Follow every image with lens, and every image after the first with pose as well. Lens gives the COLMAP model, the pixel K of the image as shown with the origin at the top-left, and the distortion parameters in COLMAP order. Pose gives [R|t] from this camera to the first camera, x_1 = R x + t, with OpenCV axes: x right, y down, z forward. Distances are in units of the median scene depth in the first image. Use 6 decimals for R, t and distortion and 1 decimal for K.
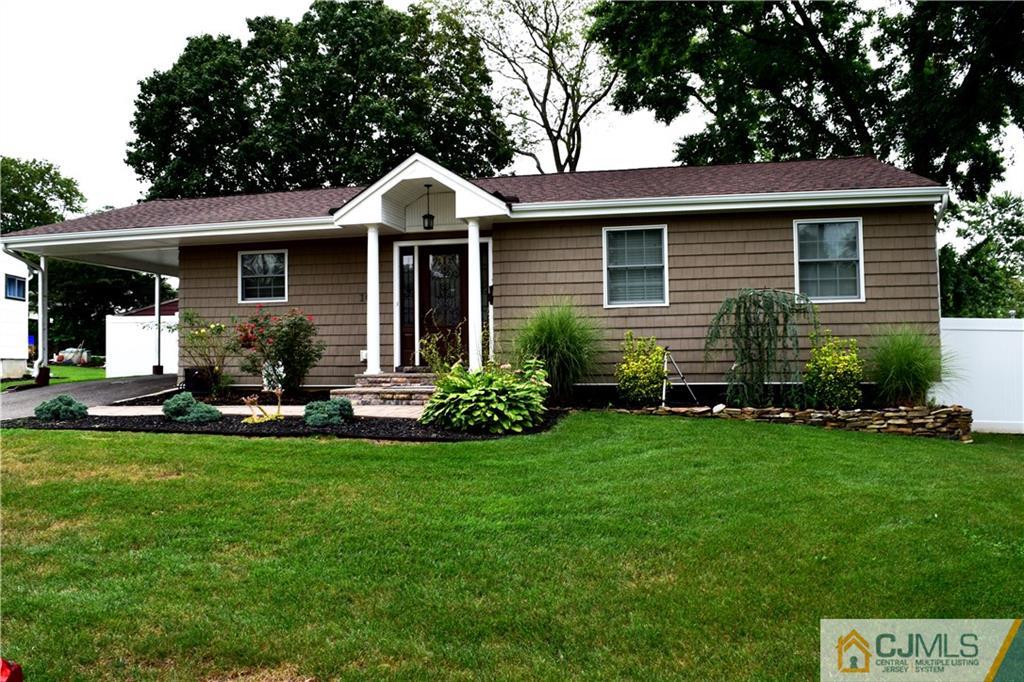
lens RADIAL K [[800.8, 0, 505.7], [0, 800.8, 340.8], [0, 0, 1]] dist [-0.102165, 0.030462]
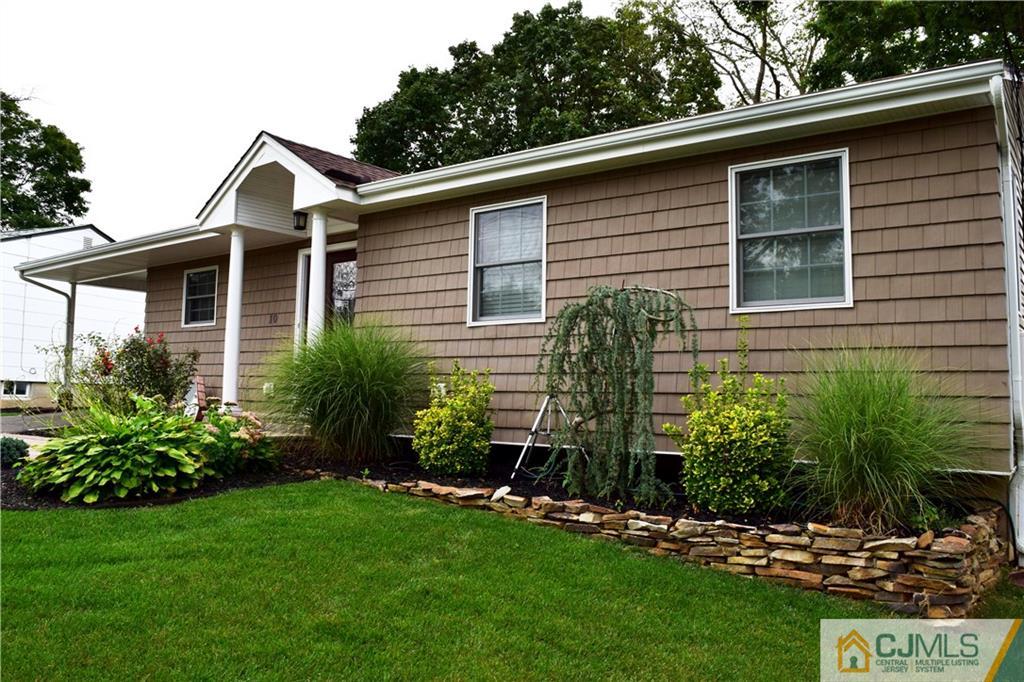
lens RADIAL K [[800.8, 0, 514.7], [0, 800.8, 340.2], [0, 0, 1]] dist [-0.102165, 0.030462]
pose [[0.907280, -0.000984, -0.420526, 0.442312], [-0.020168, 0.998745, -0.045849, 0.000635], [0.420043, 0.050079, 0.906121, 0.406581]]
